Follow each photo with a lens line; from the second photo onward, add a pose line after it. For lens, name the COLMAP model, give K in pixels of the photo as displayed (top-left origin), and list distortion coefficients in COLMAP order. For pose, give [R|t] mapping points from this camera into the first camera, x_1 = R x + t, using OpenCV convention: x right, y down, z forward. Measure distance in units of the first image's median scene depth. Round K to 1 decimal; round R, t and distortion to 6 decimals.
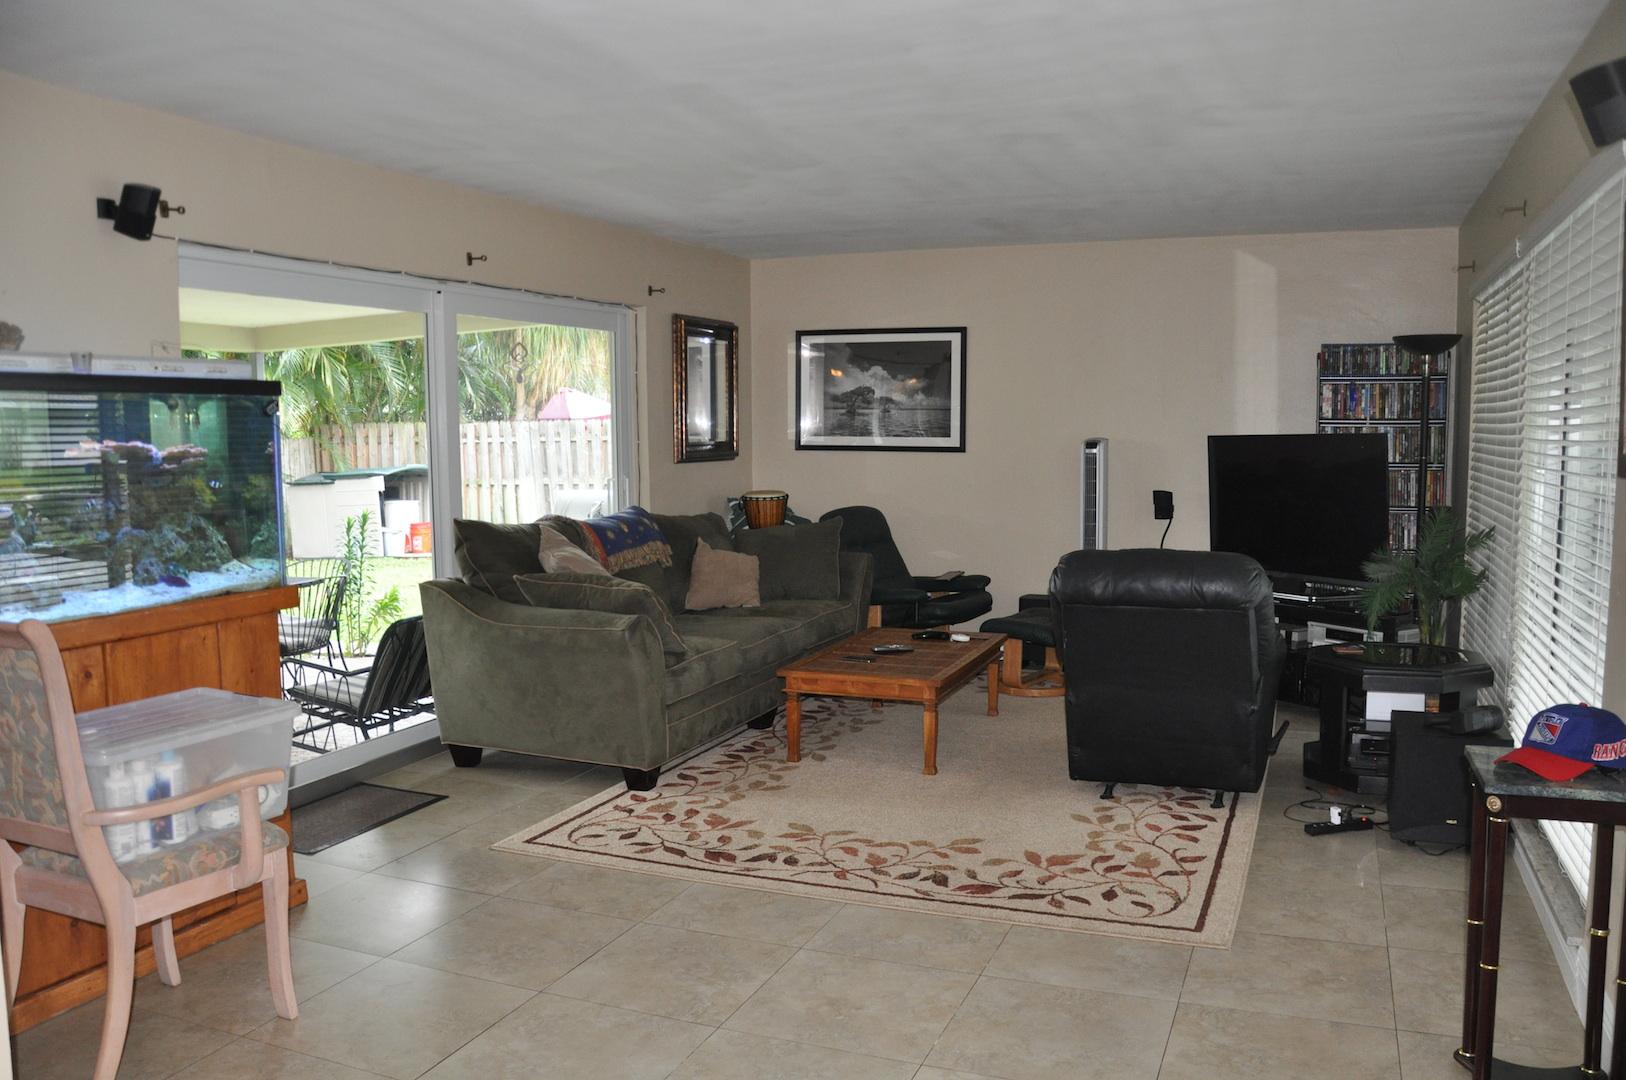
lens RADIAL K [[1287.5, 0, 813.6], [0, 1287.5, 573.6], [0, 0, 1]] dist [-0.157880, 0.135965]
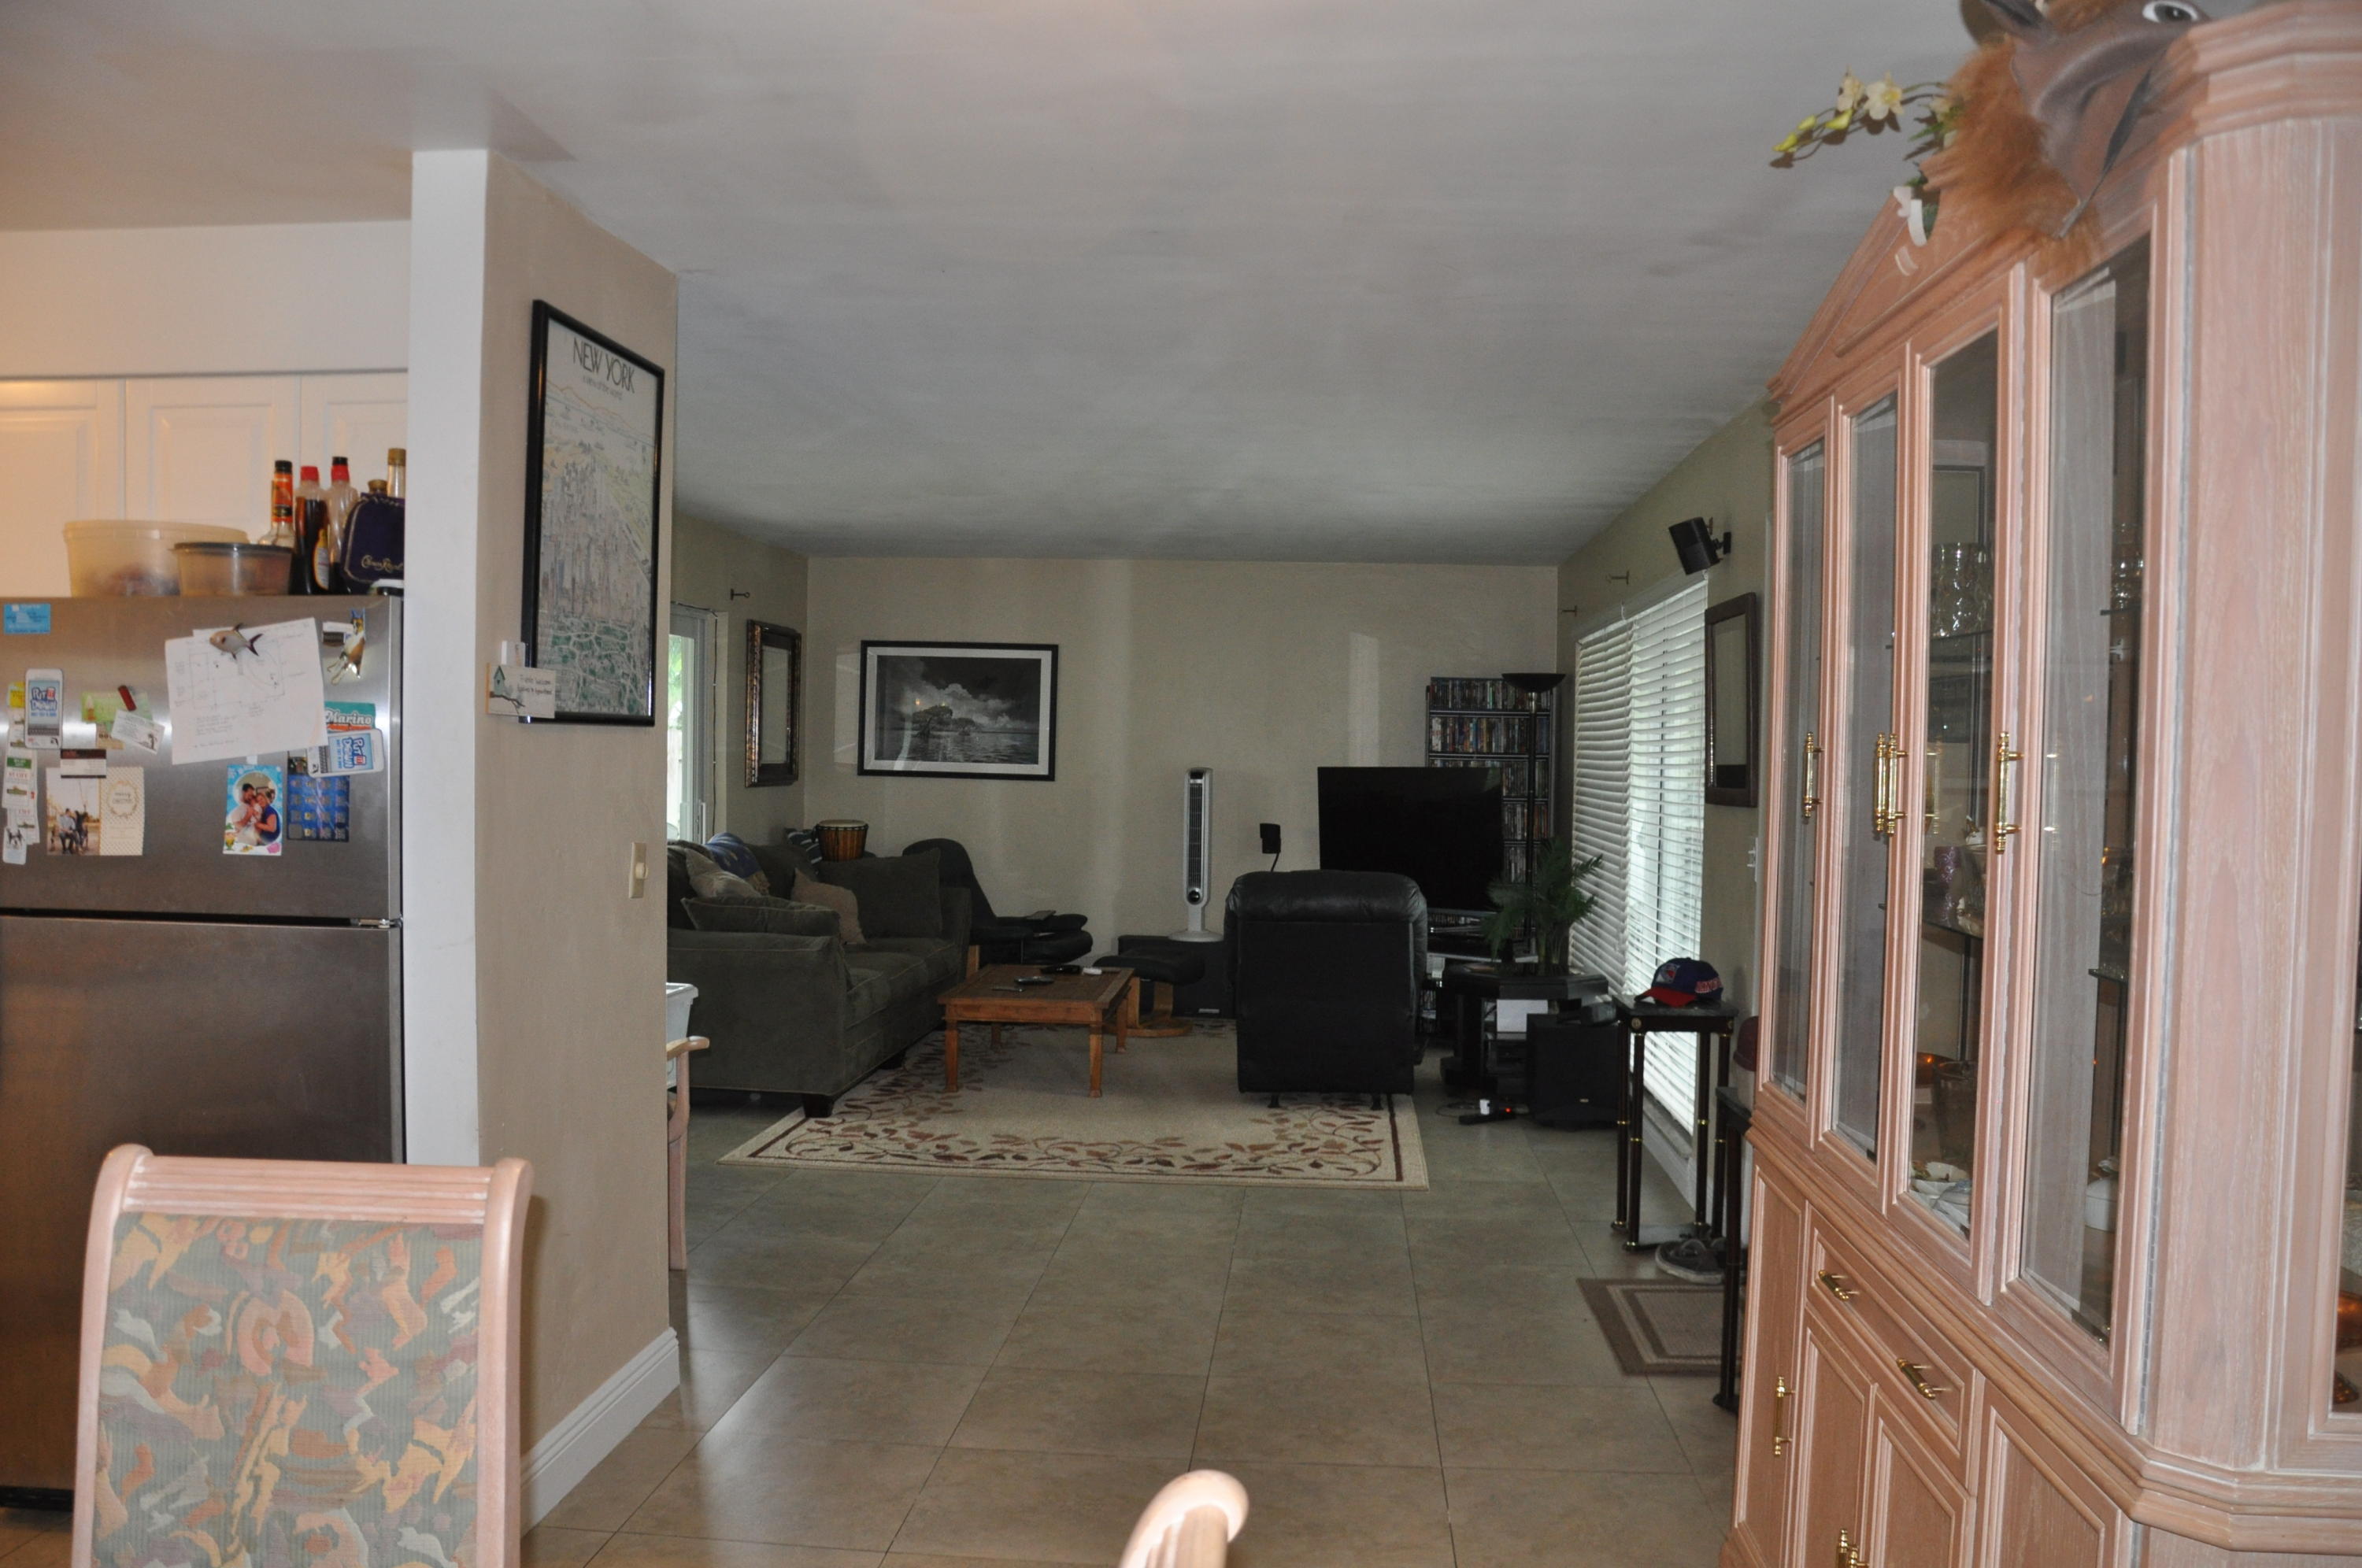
lens RADIAL K [[1834.9, 0, 1183.1], [0, 1834.9, 826.1], [0, 0, 1]] dist [-0.162487, 0.119556]
pose [[0.955013, 0.011716, 0.296333, -0.229868], [0.009263, 0.997553, -0.069291, 0.037075], [-0.296420, 0.068919, 0.952568, -0.344180]]
